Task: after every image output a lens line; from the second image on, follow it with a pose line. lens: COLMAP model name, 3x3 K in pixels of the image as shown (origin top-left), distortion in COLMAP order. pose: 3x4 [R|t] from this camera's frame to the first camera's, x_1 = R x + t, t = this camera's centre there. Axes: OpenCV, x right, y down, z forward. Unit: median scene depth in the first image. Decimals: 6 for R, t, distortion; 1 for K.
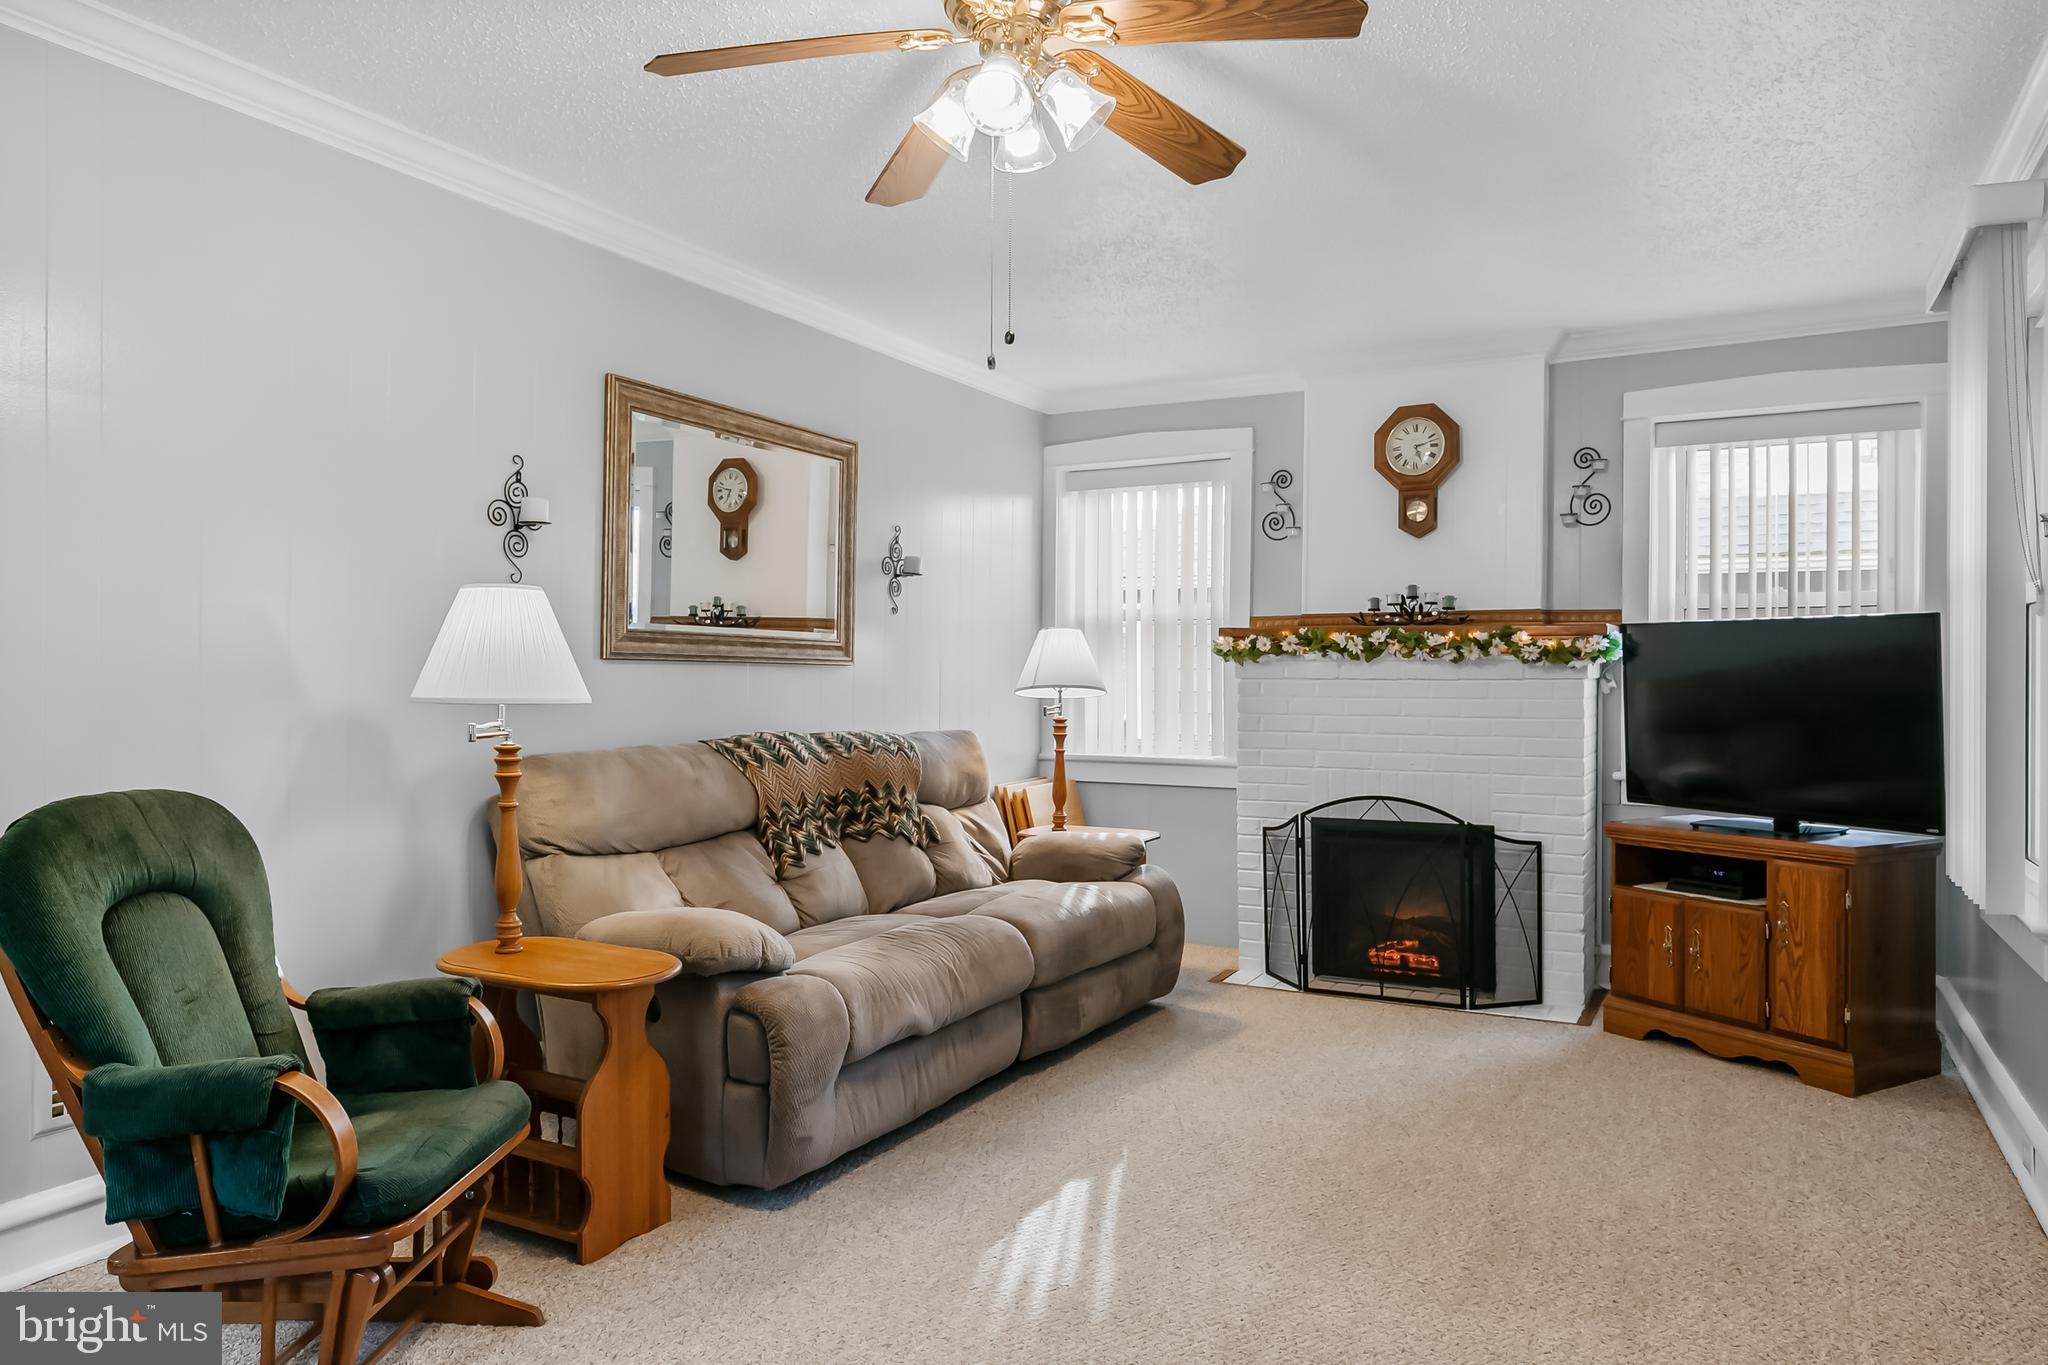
lens RADIAL K [[1325.5, 0, 1028.1], [0, 1325.5, 680.5], [0, 0, 1]] dist [0.001283, 0.000206]
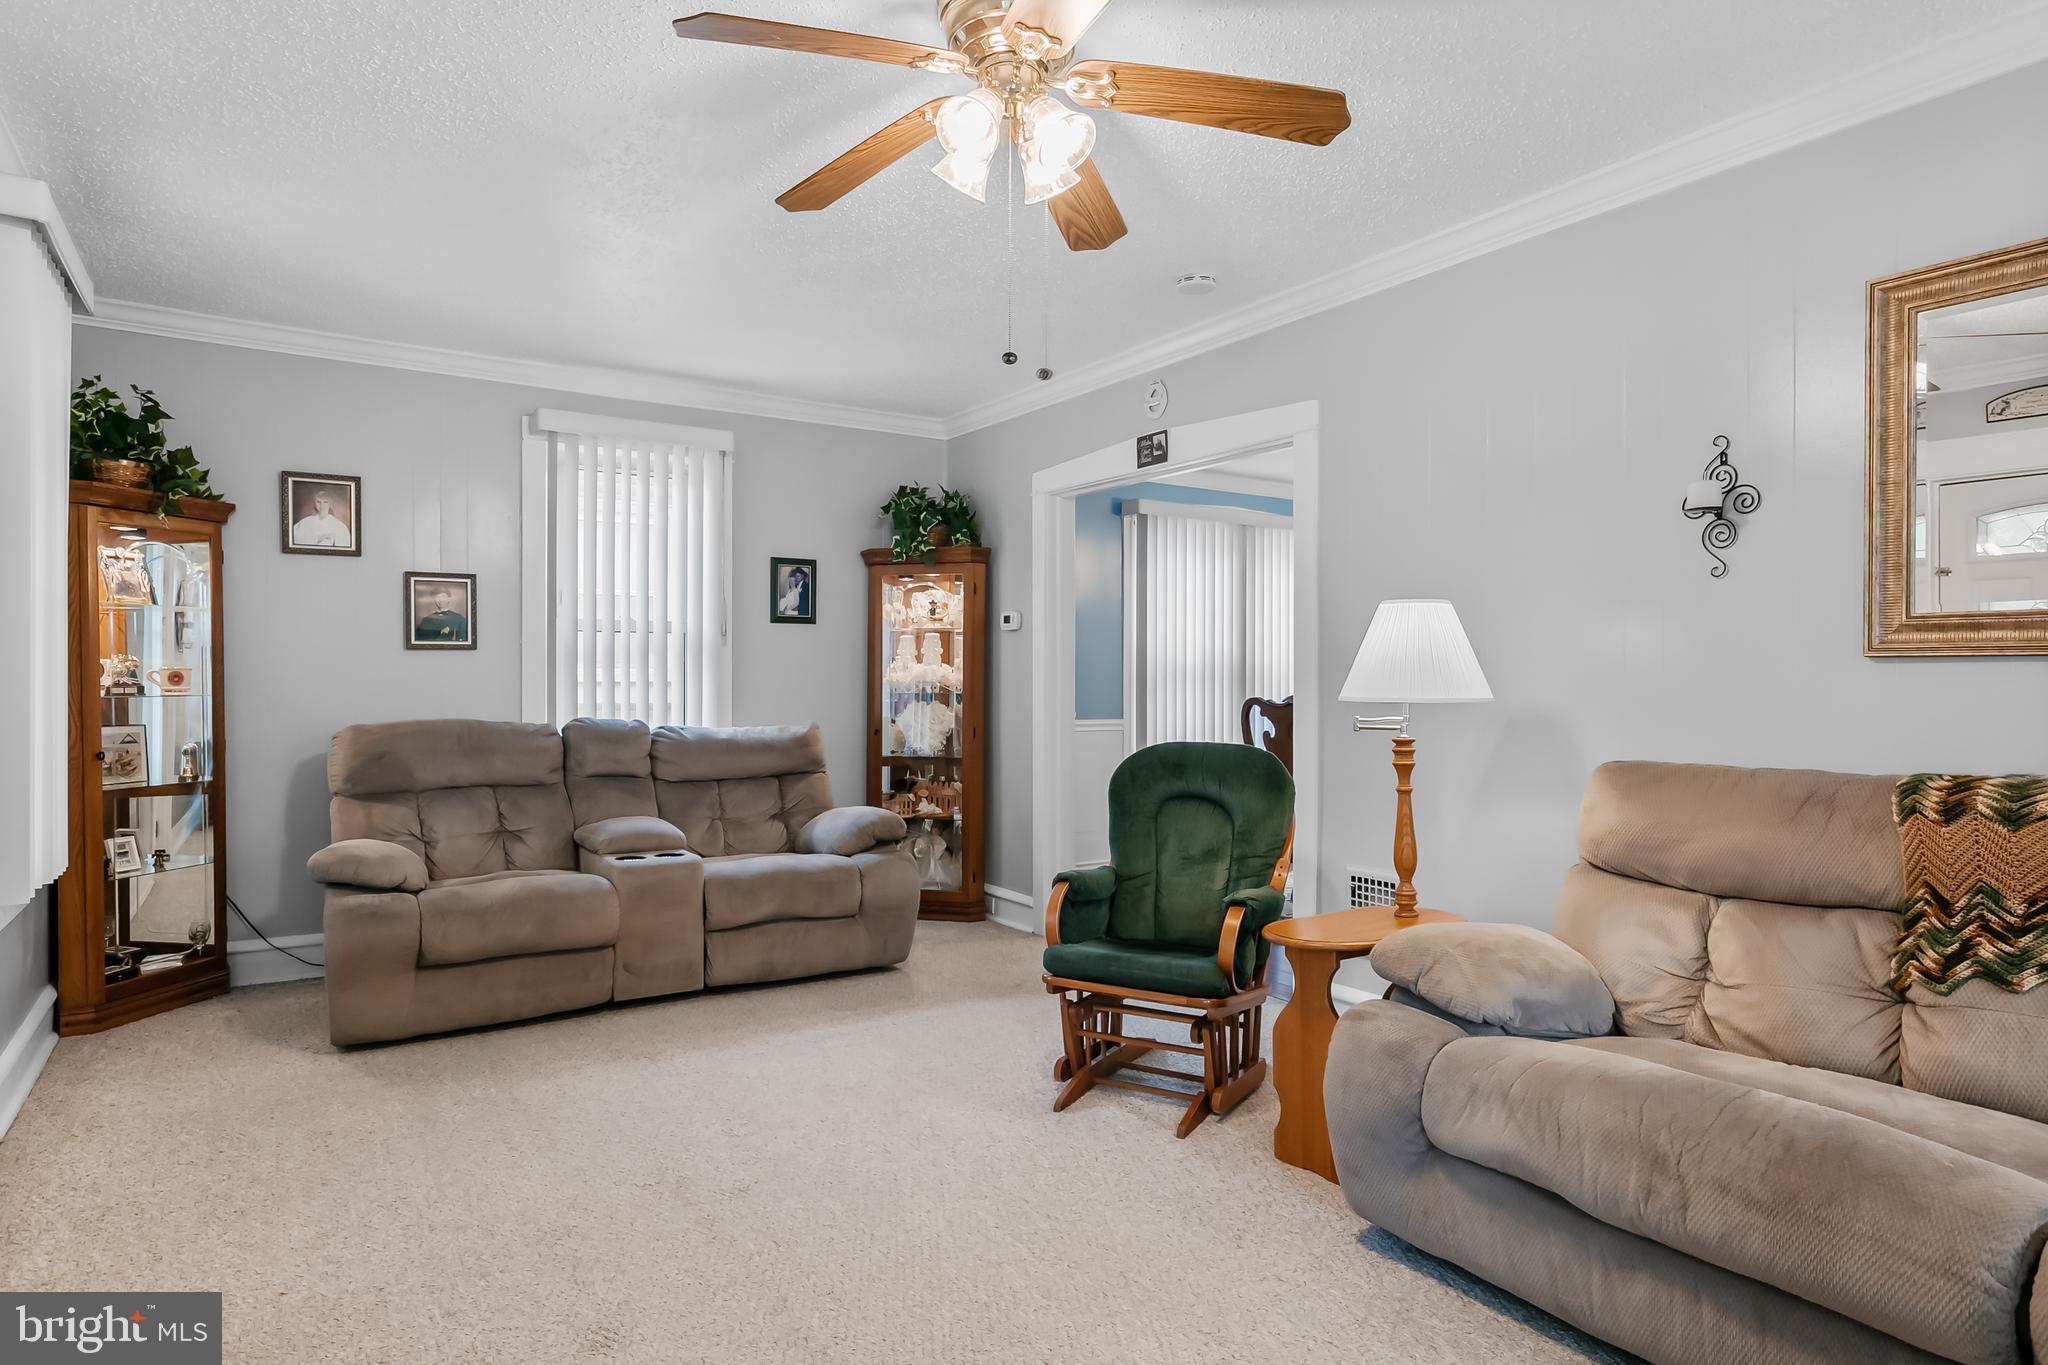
lens RADIAL K [[1143.1, 0, 1029.5], [0, 1143.1, 681.4], [0, 0, 1]] dist [-0.001074, 0.000256]
pose [[-0.462191, -0.003976, -0.886772, 0.523276], [-0.007007, 0.999975, -0.000831, 0.001950], [0.886753, 0.005829, -0.462207, 0.944129]]
